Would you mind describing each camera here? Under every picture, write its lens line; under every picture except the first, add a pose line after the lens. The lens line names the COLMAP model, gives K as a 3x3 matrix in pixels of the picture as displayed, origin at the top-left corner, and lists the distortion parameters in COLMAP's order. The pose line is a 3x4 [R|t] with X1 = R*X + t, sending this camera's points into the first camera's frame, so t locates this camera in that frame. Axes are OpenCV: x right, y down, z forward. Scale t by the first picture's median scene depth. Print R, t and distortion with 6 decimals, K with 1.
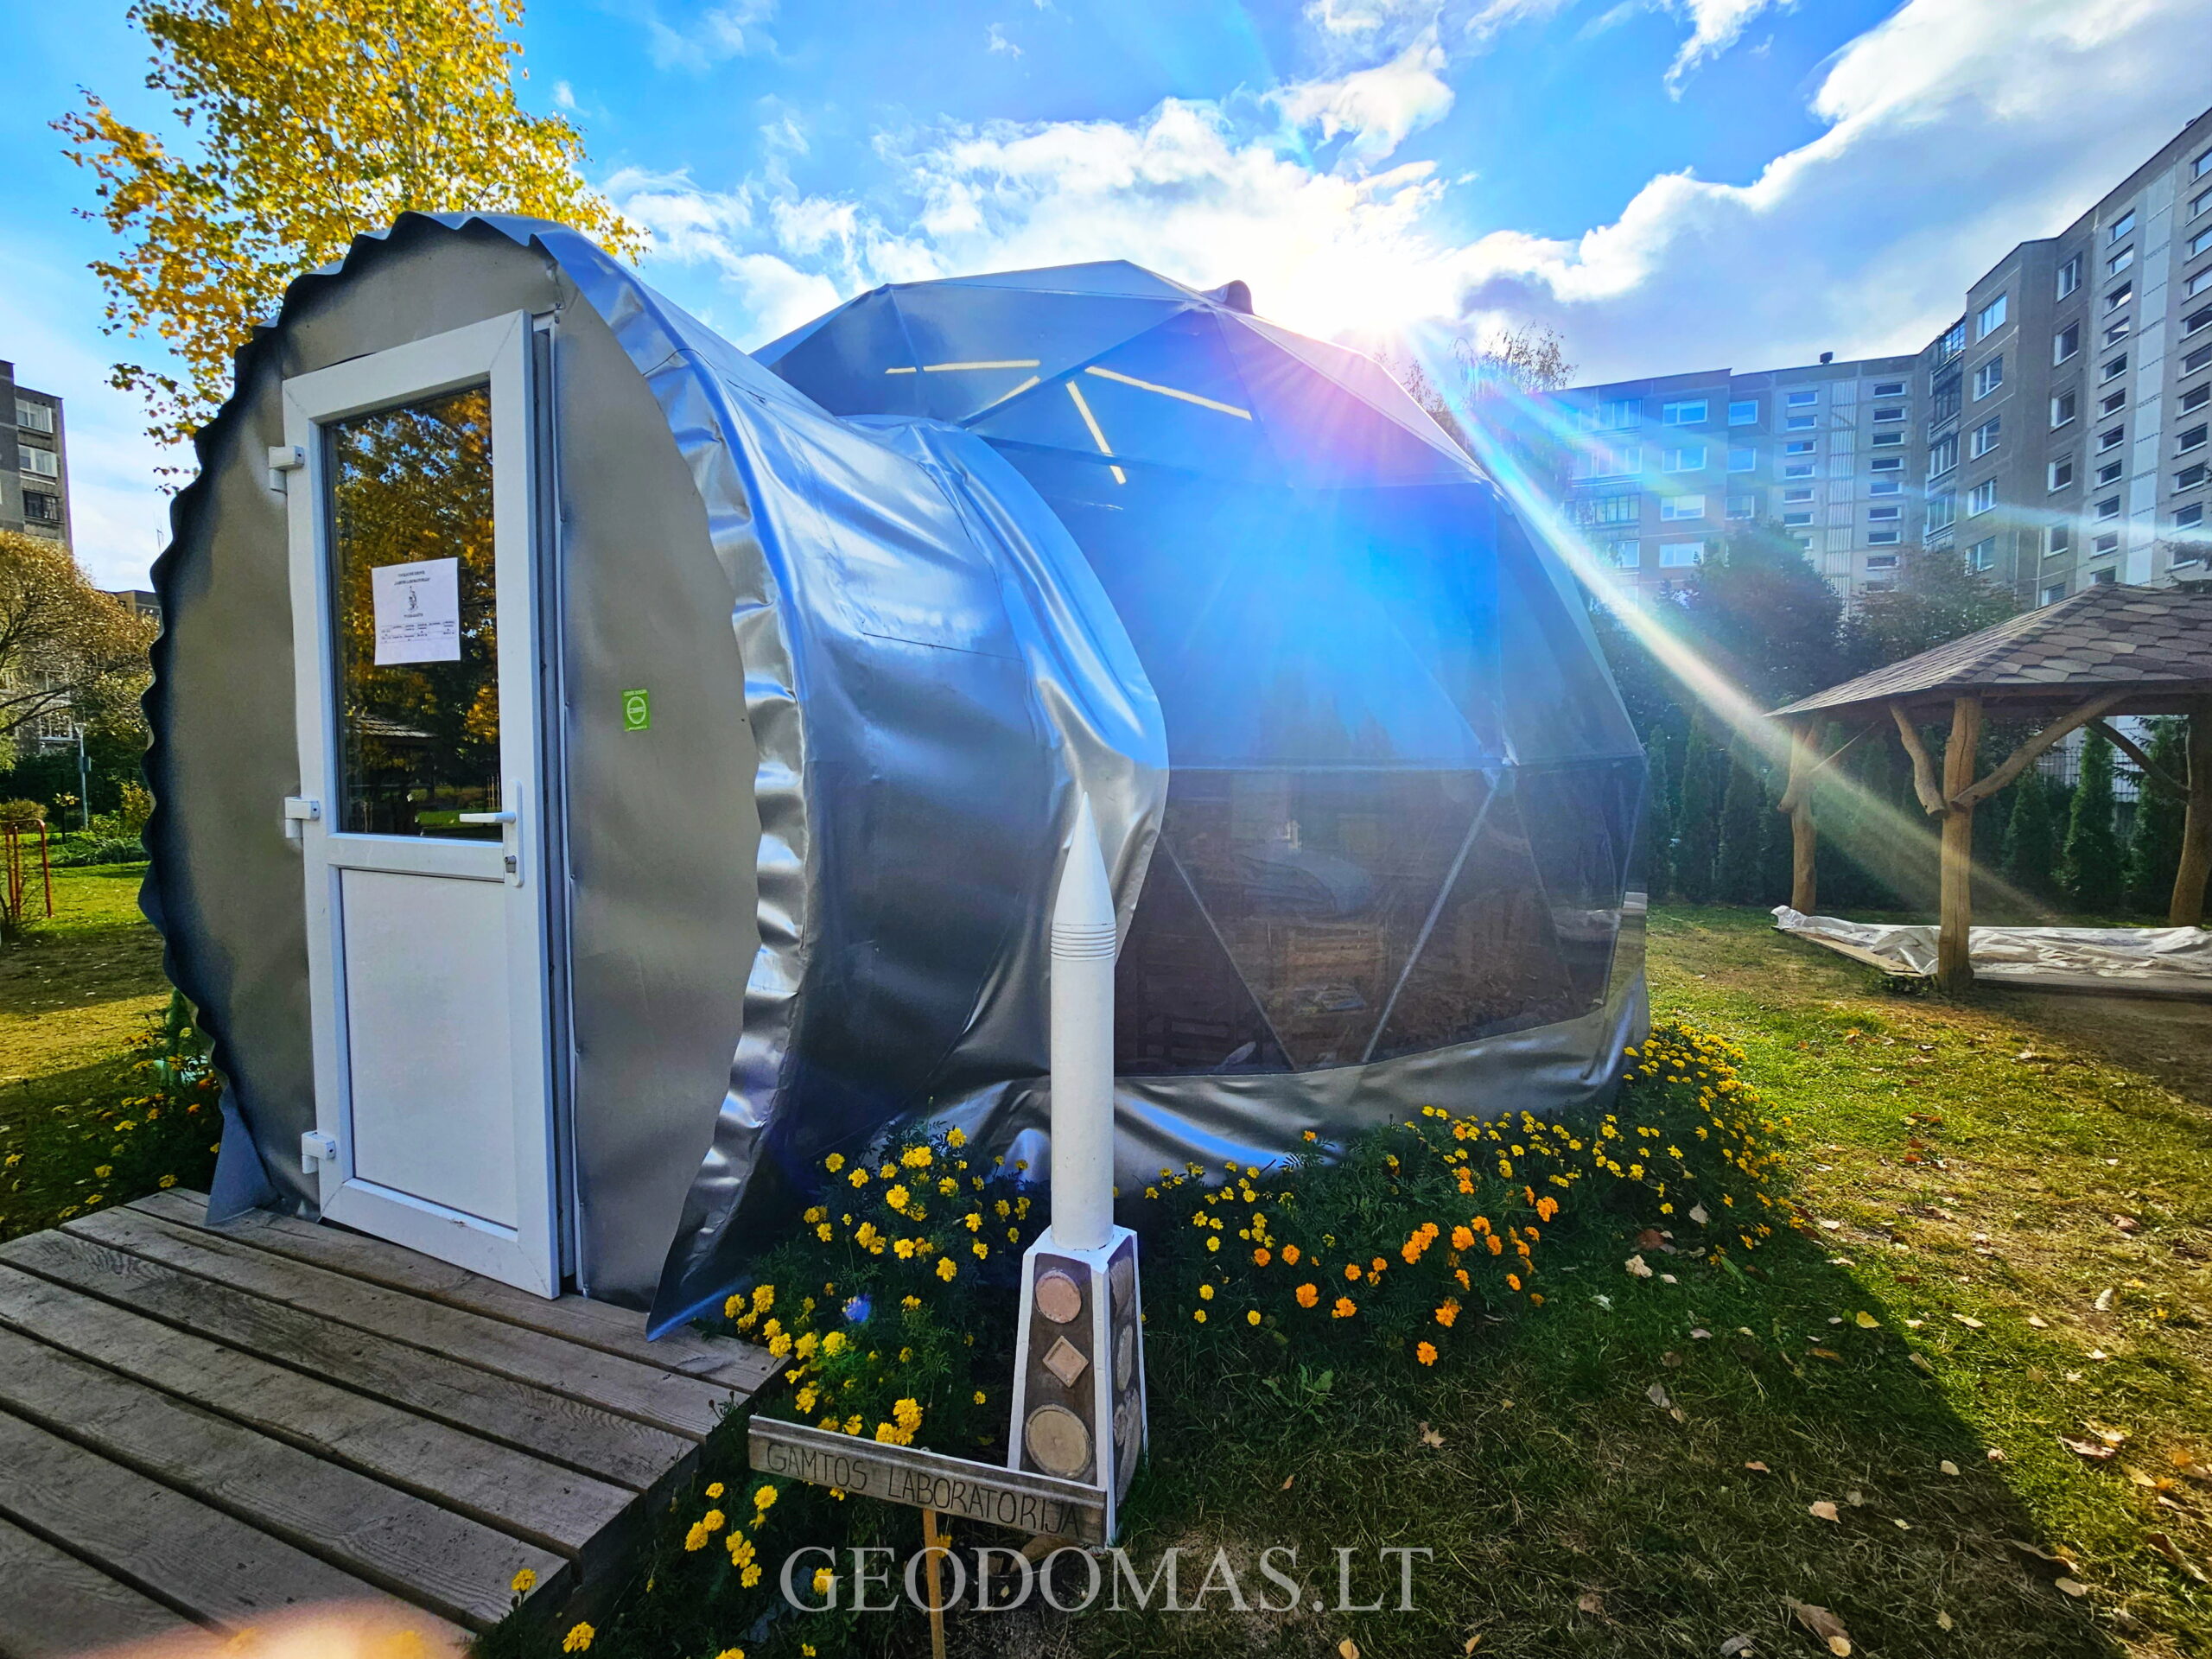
lens RADIAL K [[889.1, 0, 1111.5], [0, 889.1, 823.6], [0, 0, 1]] dist [-0.007024, 0.004218]
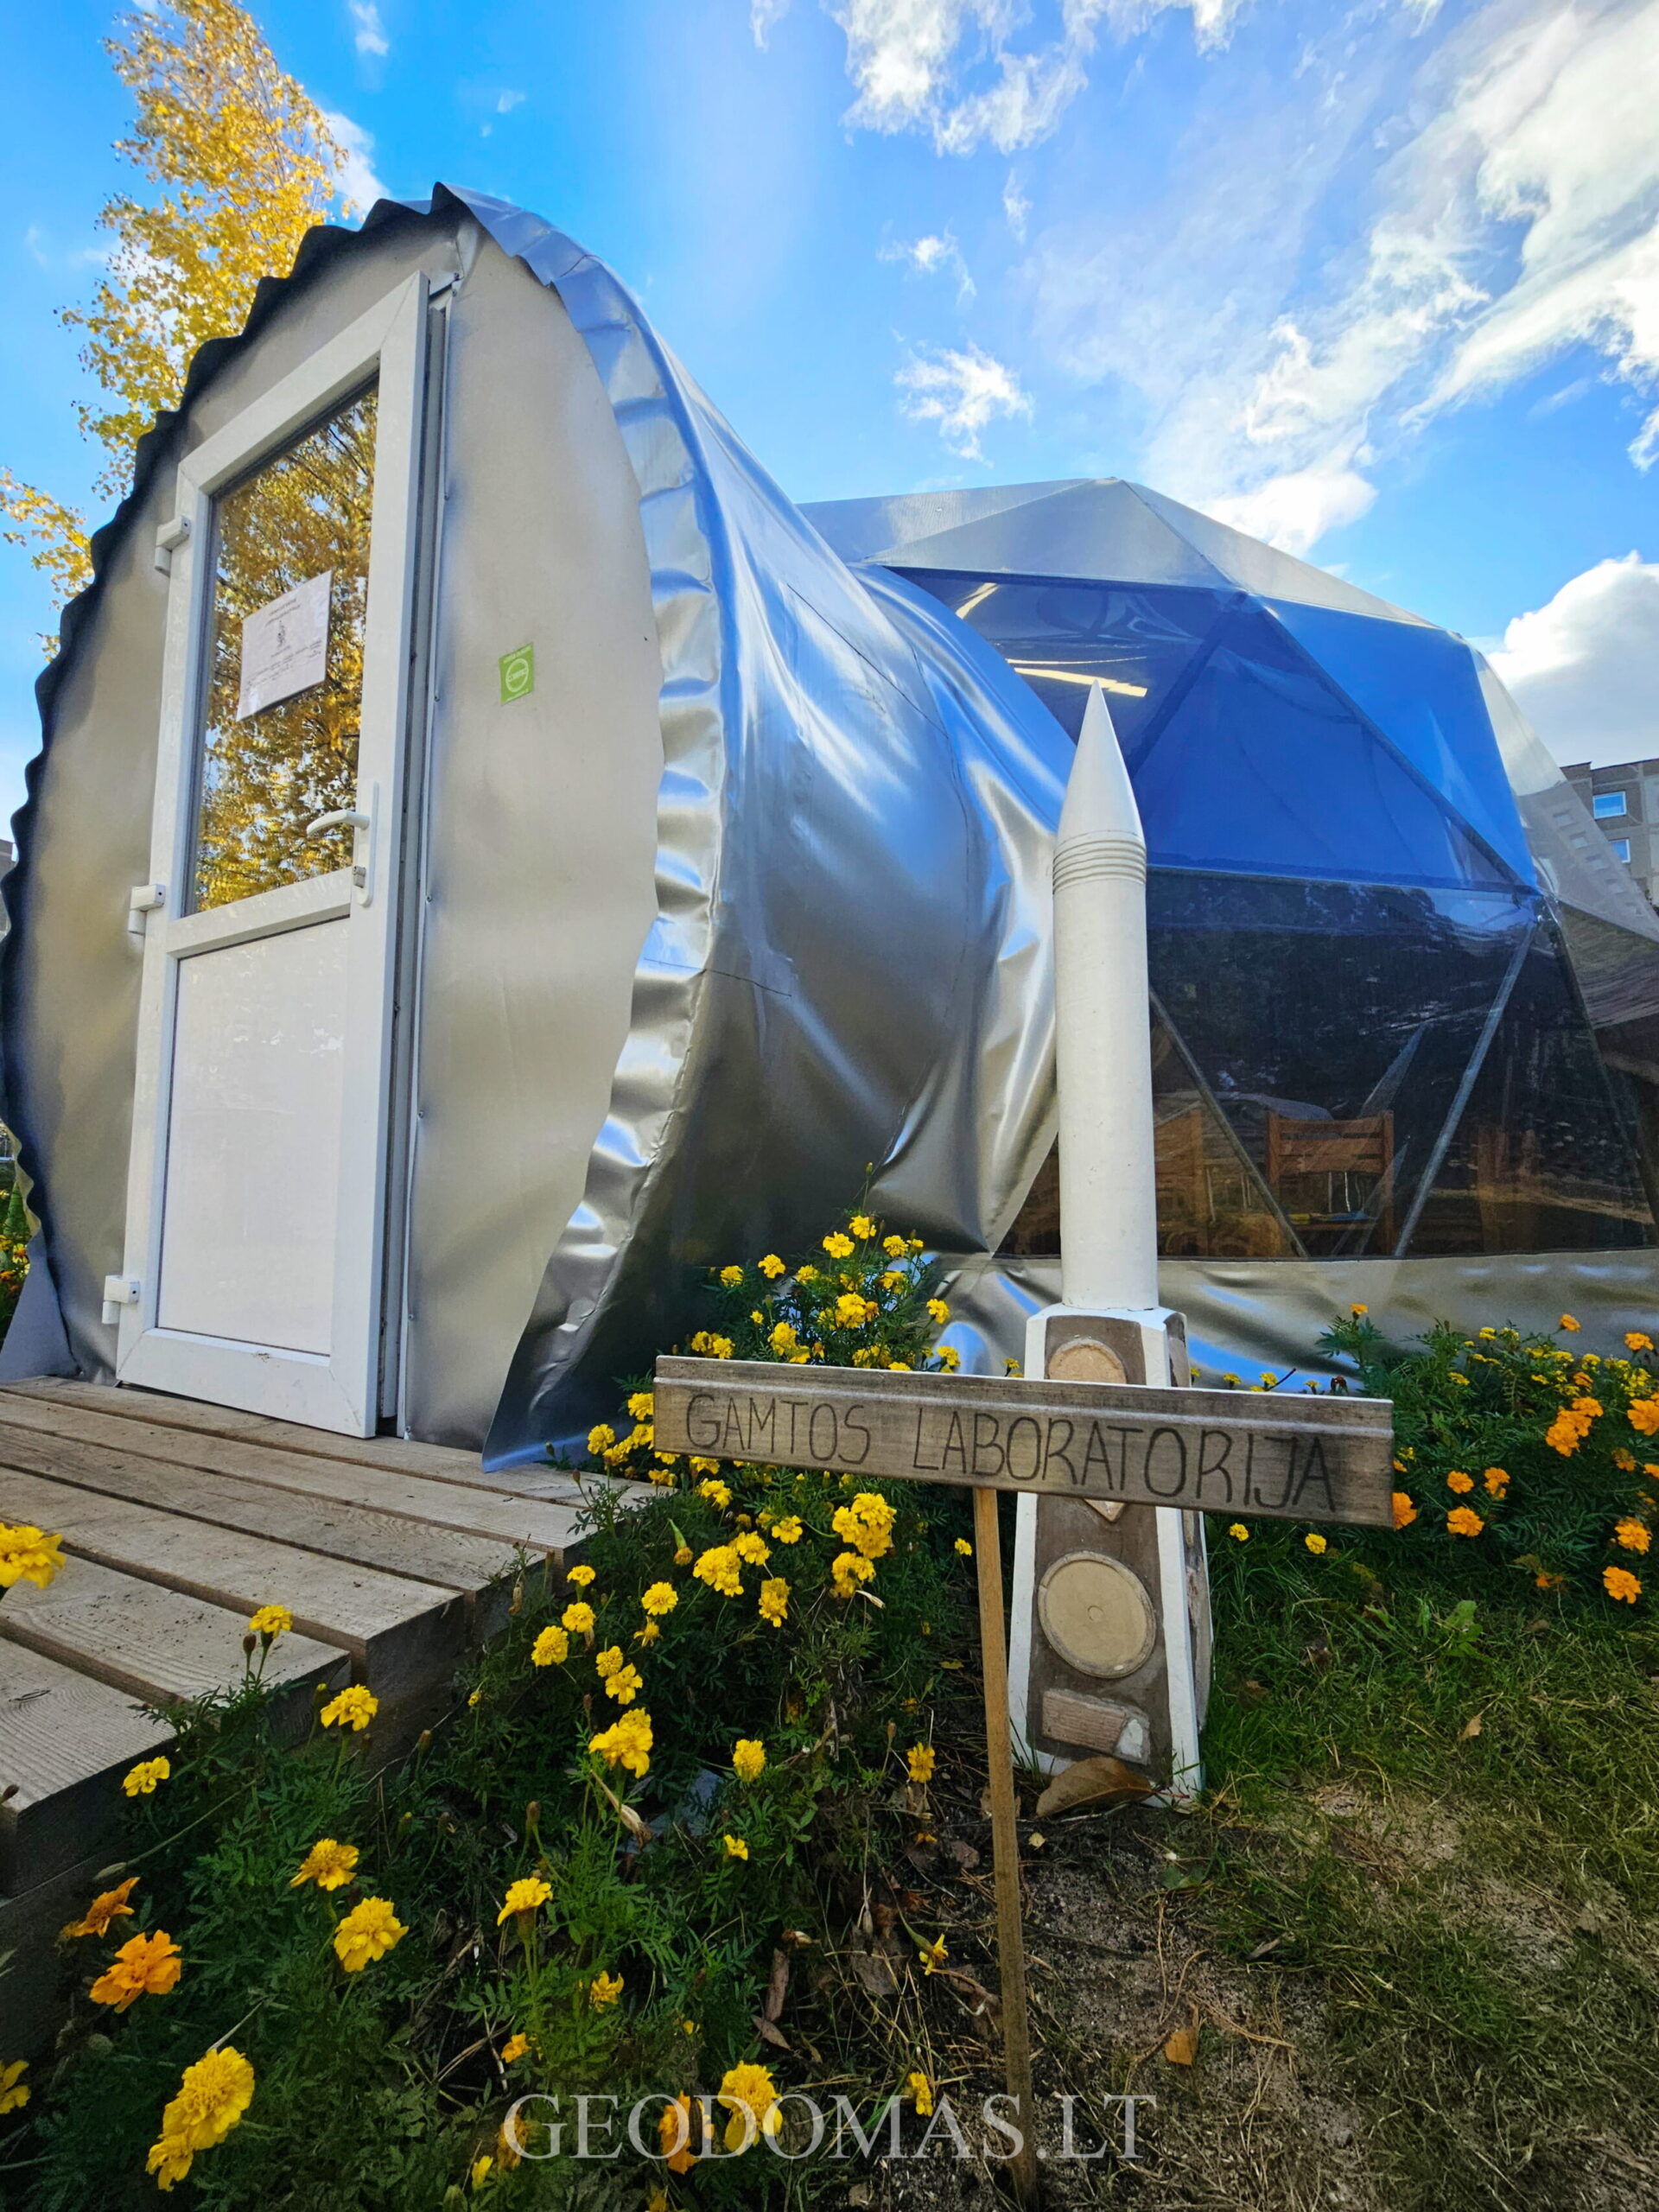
lens RADIAL K [[889.1, 0, 843.7], [0, 889.1, 1128.8], [0, 0, 1]] dist [-0.007024, 0.004218]
pose [[0.993653, -0.012515, -0.111787, -0.143487], [-0.003277, 0.990149, -0.139978, 0.391878], [0.112438, 0.139456, 0.983824, 0.275181]]
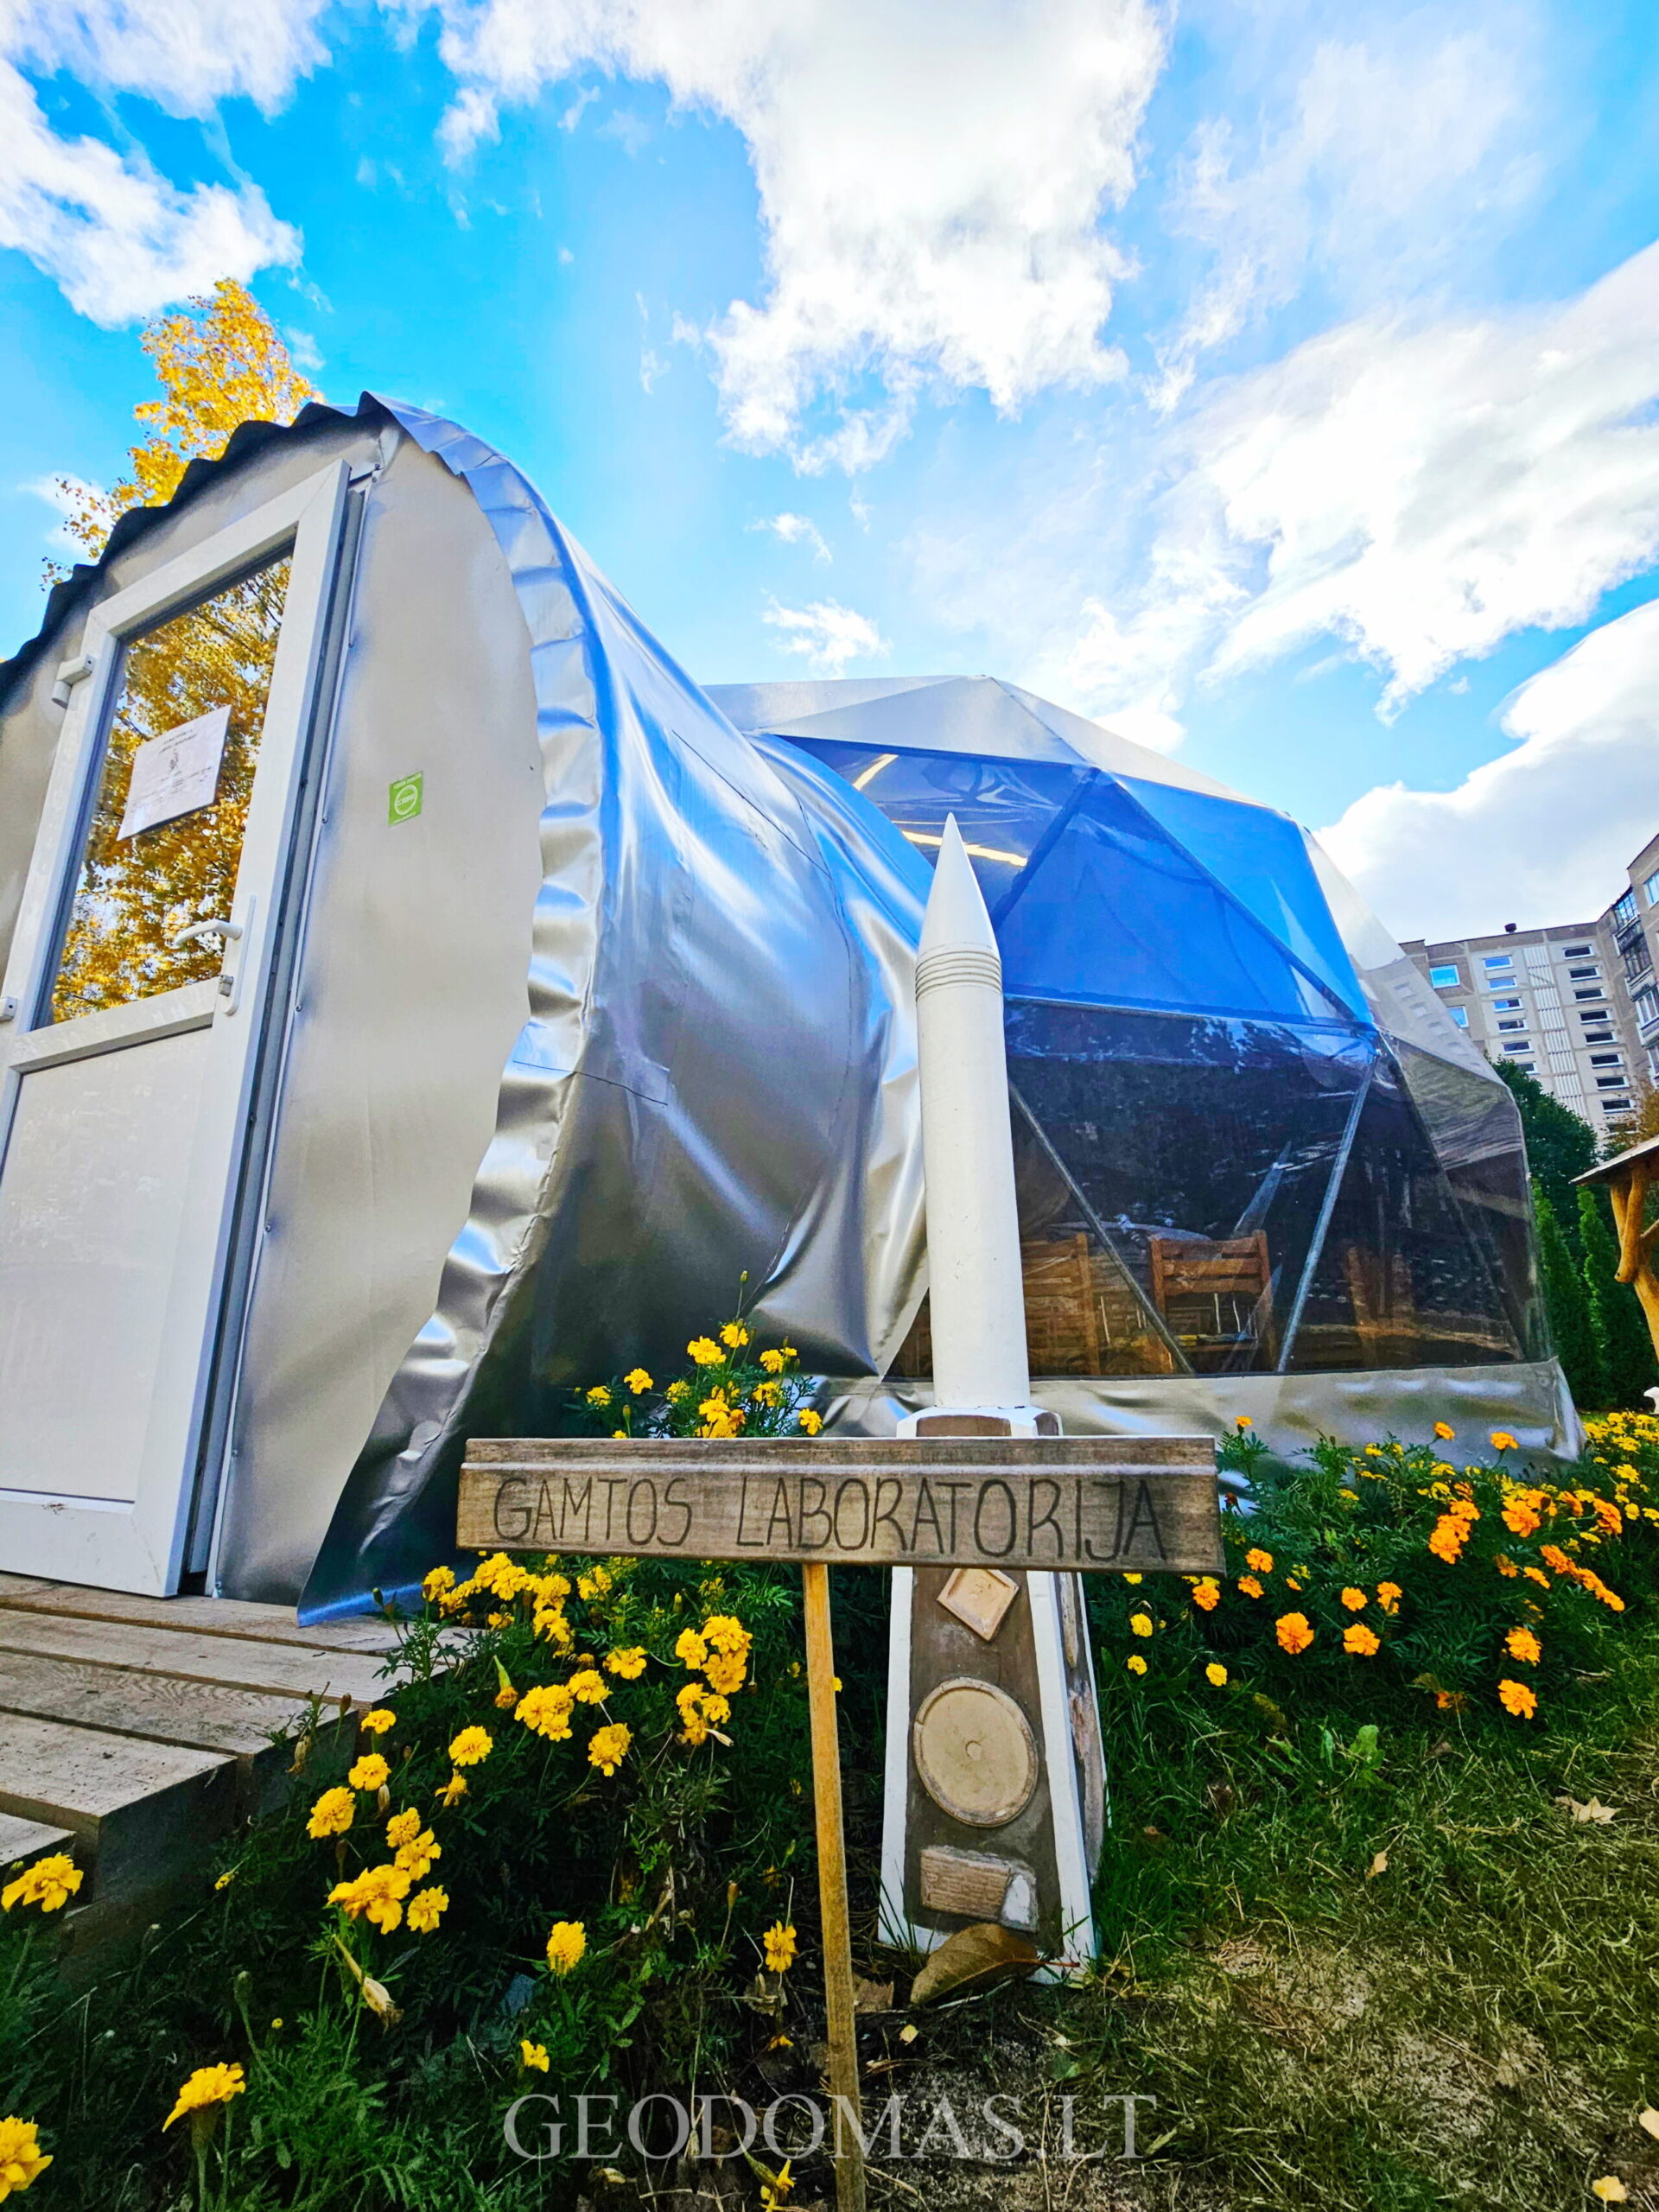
lens RADIAL K [[888.1, 0, 834.9], [0, 888.1, 1130.8], [0, 0, 1]] dist [-0.000943, 0.000063]
pose [[0.999391, -0.028080, -0.020733, -0.112303], [0.020526, 0.953215, -0.301595, 0.427565], [0.028232, 0.300986, 0.953211, 0.289165]]
